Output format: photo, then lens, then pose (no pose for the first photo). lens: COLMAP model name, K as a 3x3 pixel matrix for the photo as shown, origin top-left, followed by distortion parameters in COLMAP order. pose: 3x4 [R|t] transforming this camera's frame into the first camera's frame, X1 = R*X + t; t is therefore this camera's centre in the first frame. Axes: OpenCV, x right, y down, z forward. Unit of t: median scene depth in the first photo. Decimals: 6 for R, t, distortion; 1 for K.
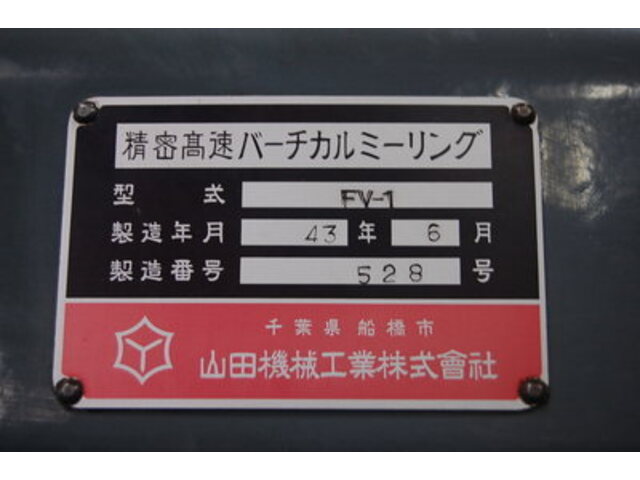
lens RADIAL K [[1341.3, 0, 319.7], [0, 1341.3, 240.0], [0, 0, 1]] dist [-0.051008, 0.000000]
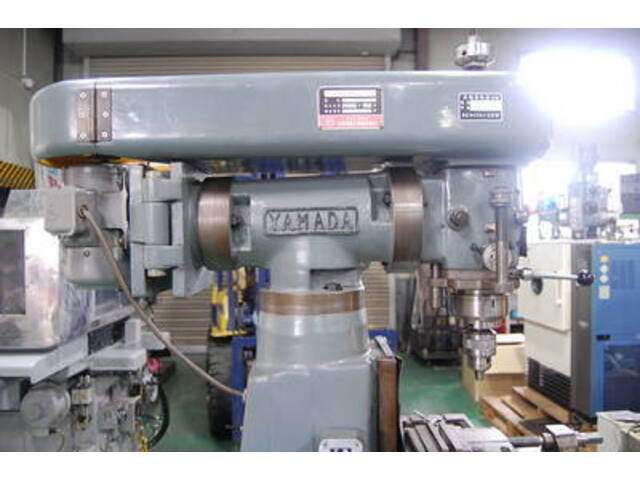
lens RADIAL K [[496.9, 0, 319.6], [0, 496.9, 241.6], [0, 0, 1]] dist [-0.007513, -0.008181]
pose [[0.998041, -0.028768, 0.055557, -0.358239], [0.013002, 0.964000, 0.265584, -0.012489], [-0.061197, -0.264341, 0.962486, -1.832172]]
